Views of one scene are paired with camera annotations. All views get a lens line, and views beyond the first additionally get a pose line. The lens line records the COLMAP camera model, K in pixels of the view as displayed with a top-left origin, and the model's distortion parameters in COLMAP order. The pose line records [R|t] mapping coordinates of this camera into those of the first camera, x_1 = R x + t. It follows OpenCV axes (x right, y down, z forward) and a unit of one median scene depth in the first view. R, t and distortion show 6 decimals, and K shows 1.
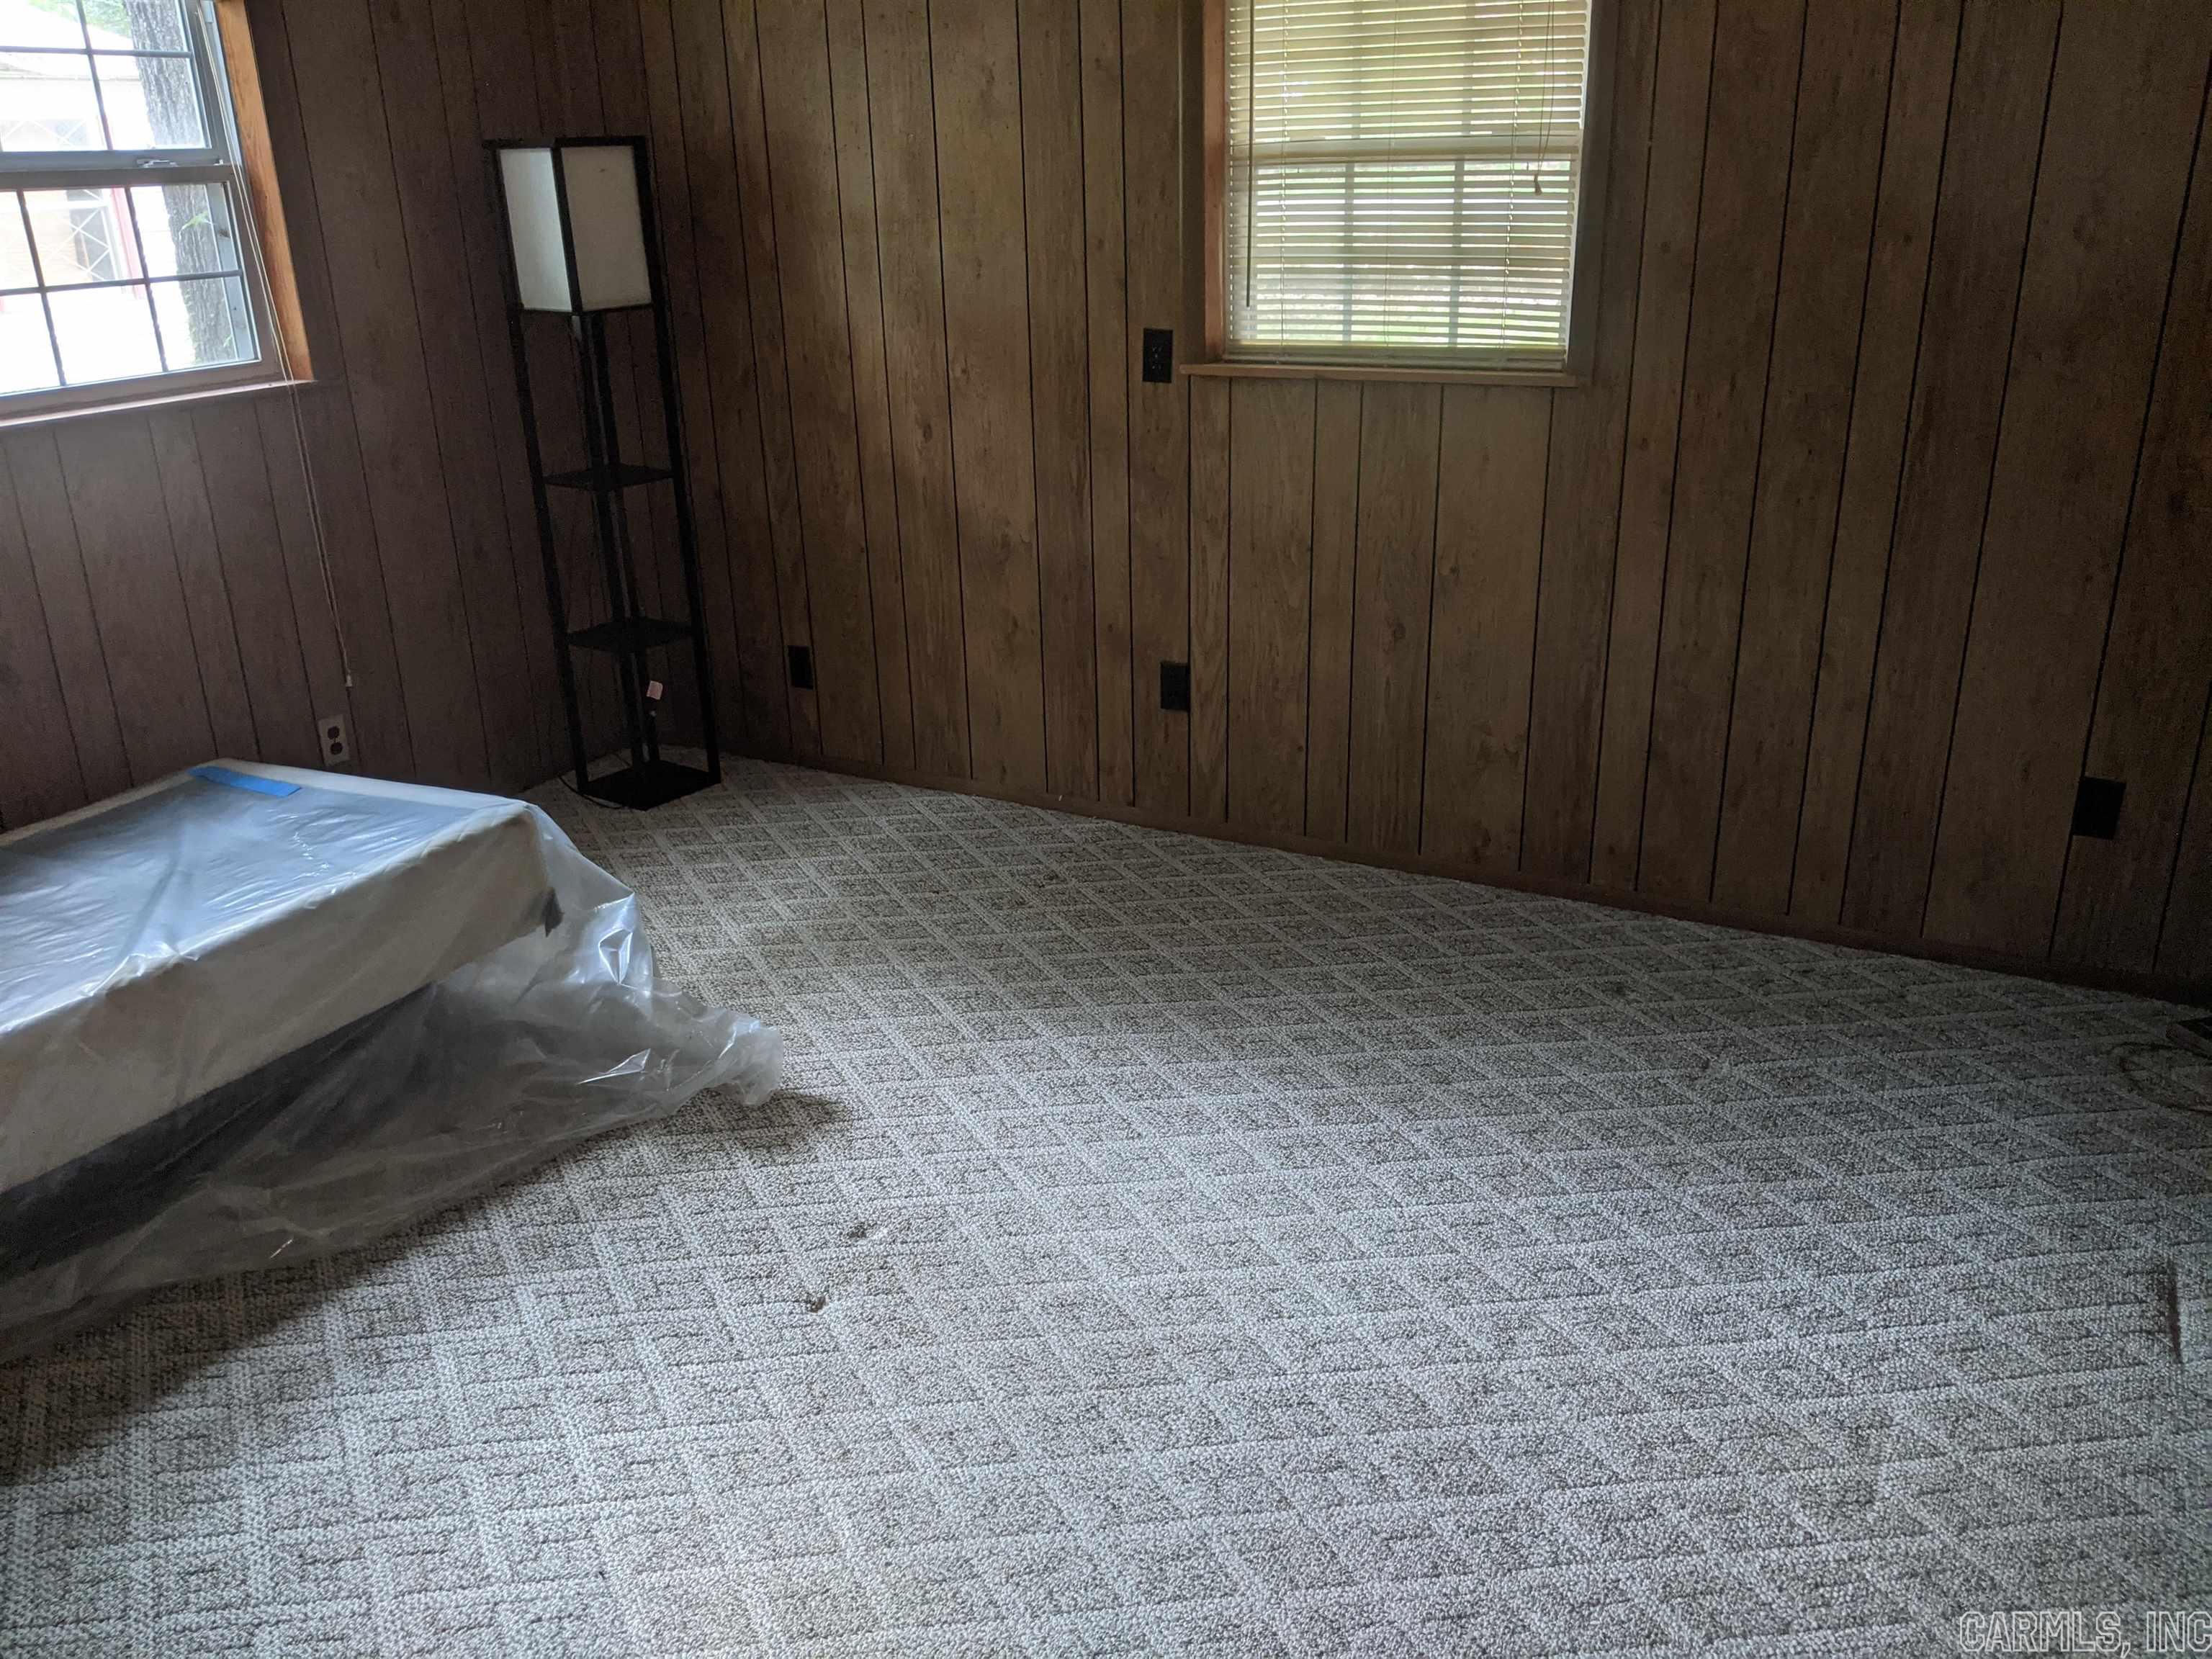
lens RADIAL K [[1807.7, 0, 1117.8], [0, 1807.7, 835.4], [0, 0, 1]] dist [0.048043, -0.093134]
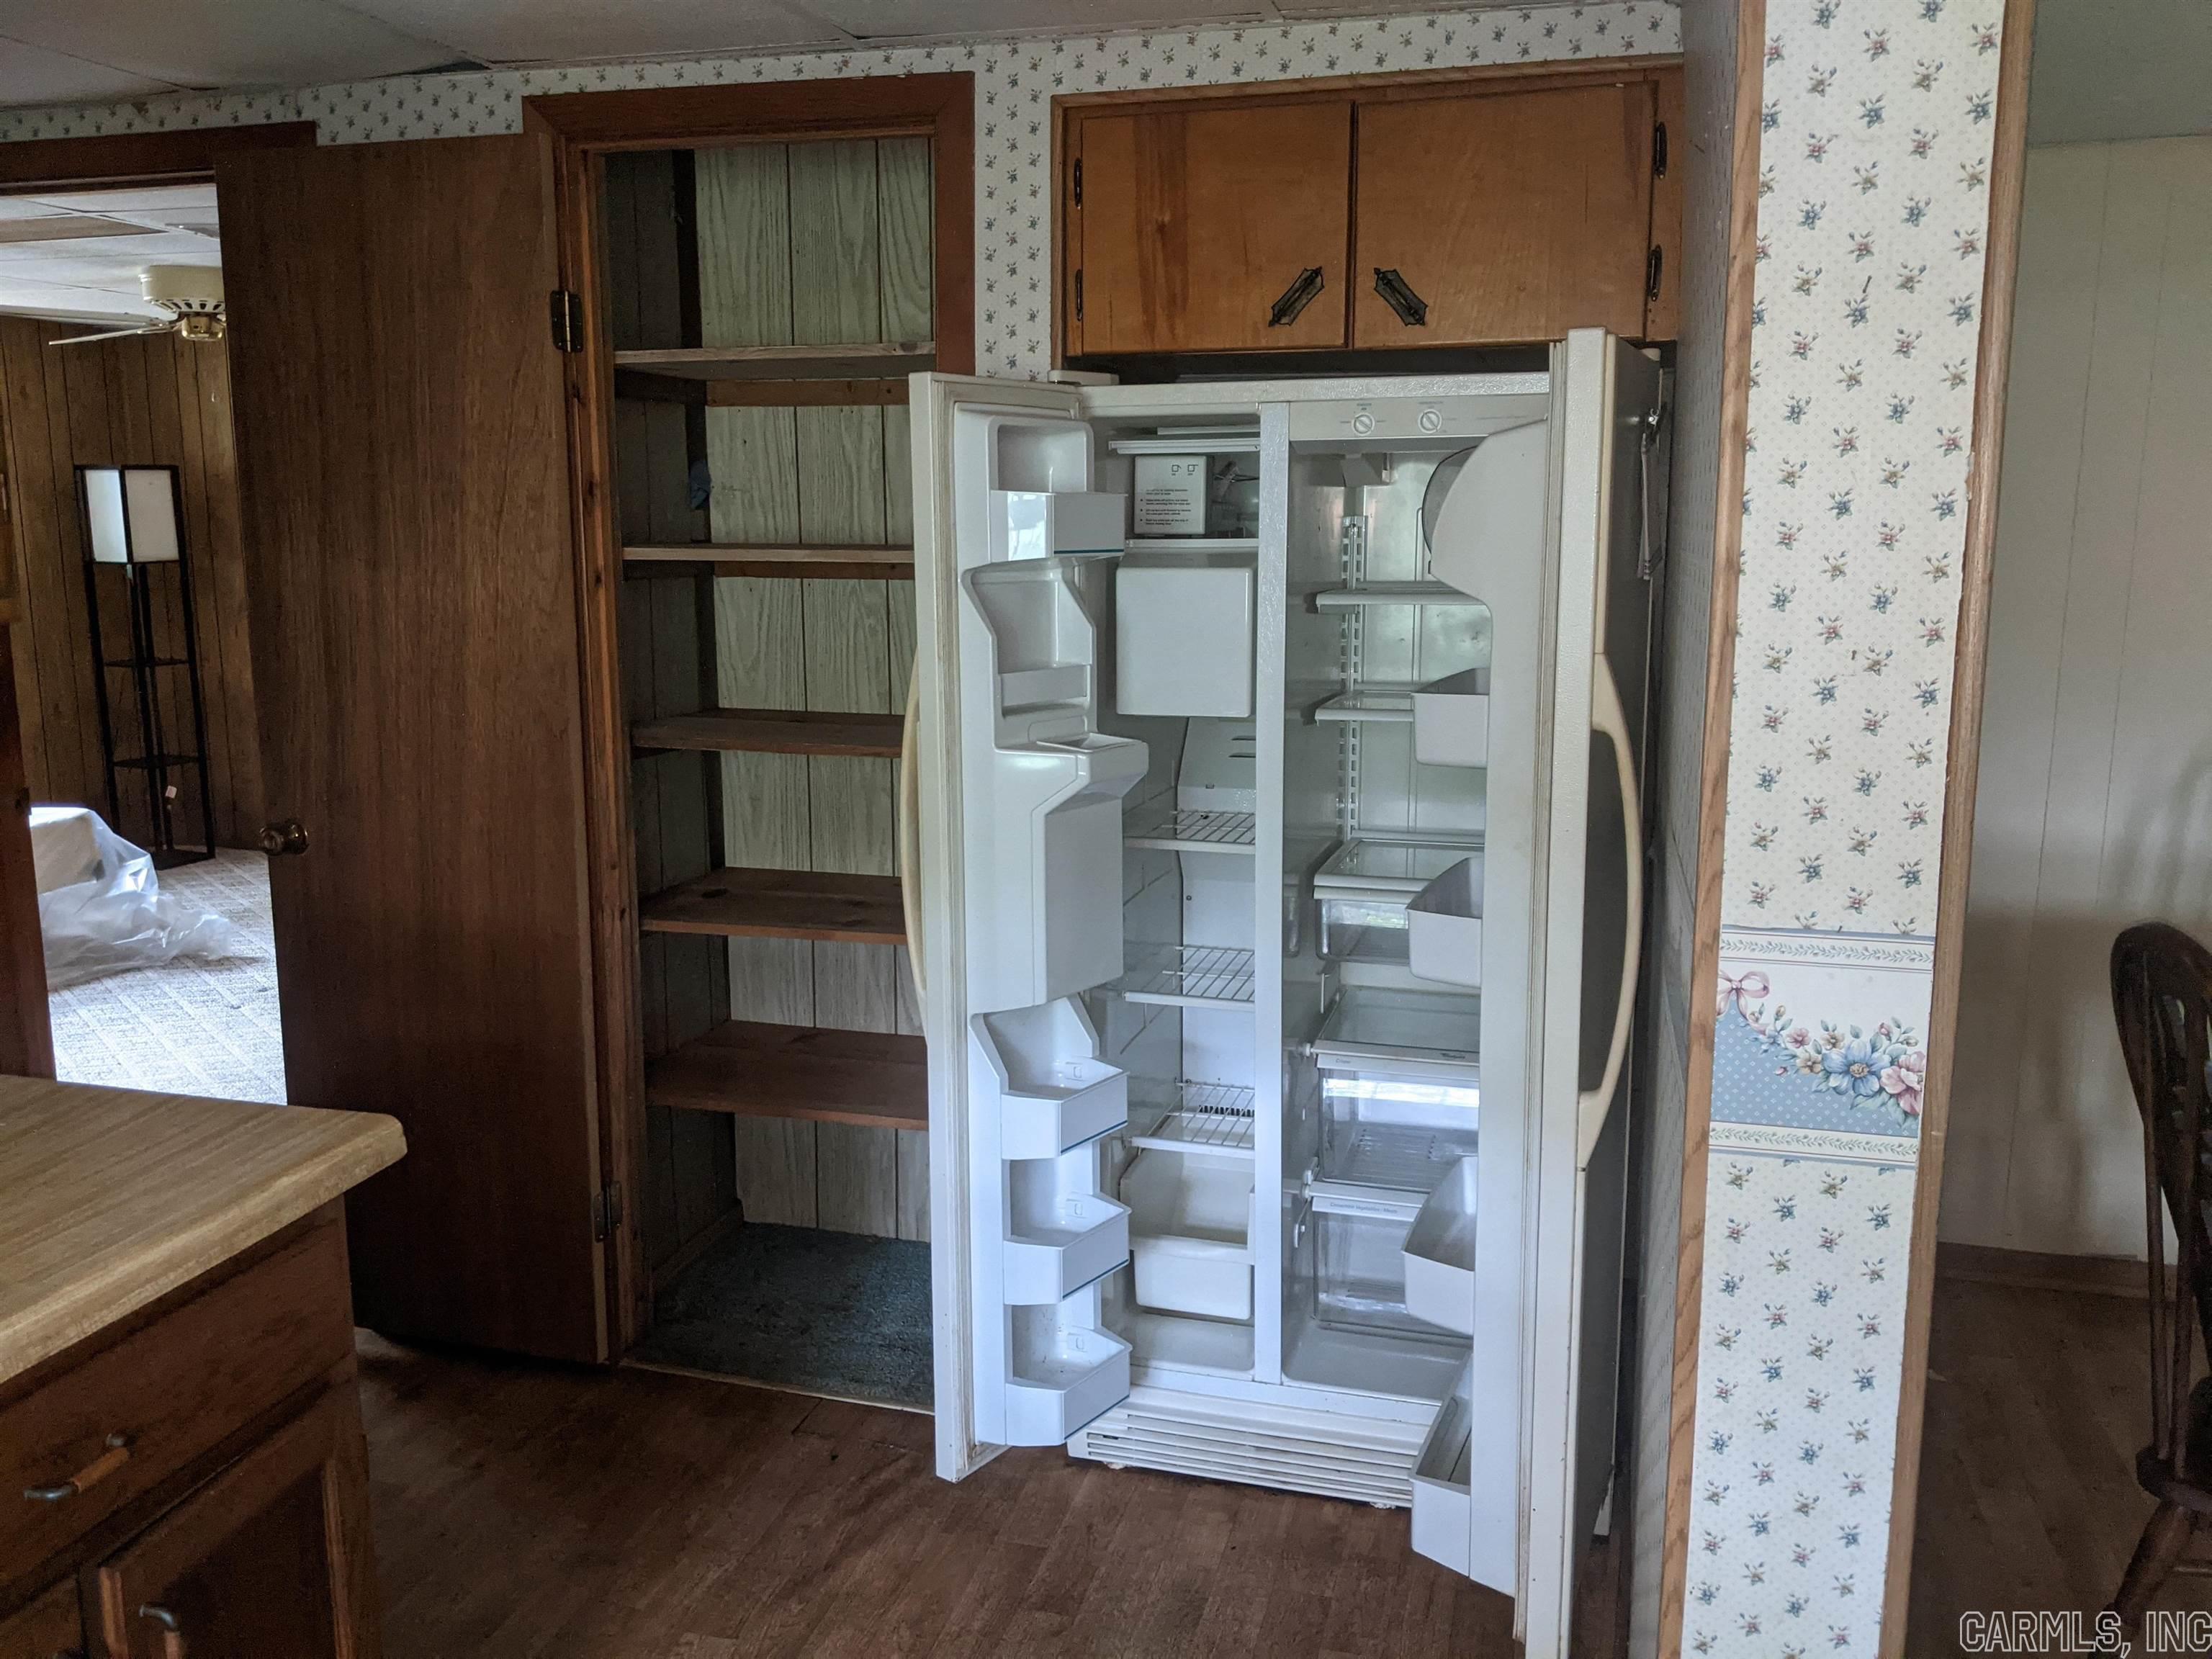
lens RADIAL K [[1922.1, 0, 1106.0], [0, 1922.1, 829.5], [0, 0, 1]] dist [-0.010764, -0.004814]
pose [[0.981626, -0.015073, 0.190216, 0.237192], [0.050879, 0.981460, -0.184792, 0.314025], [-0.183904, 0.191075, 0.964194, -0.792269]]
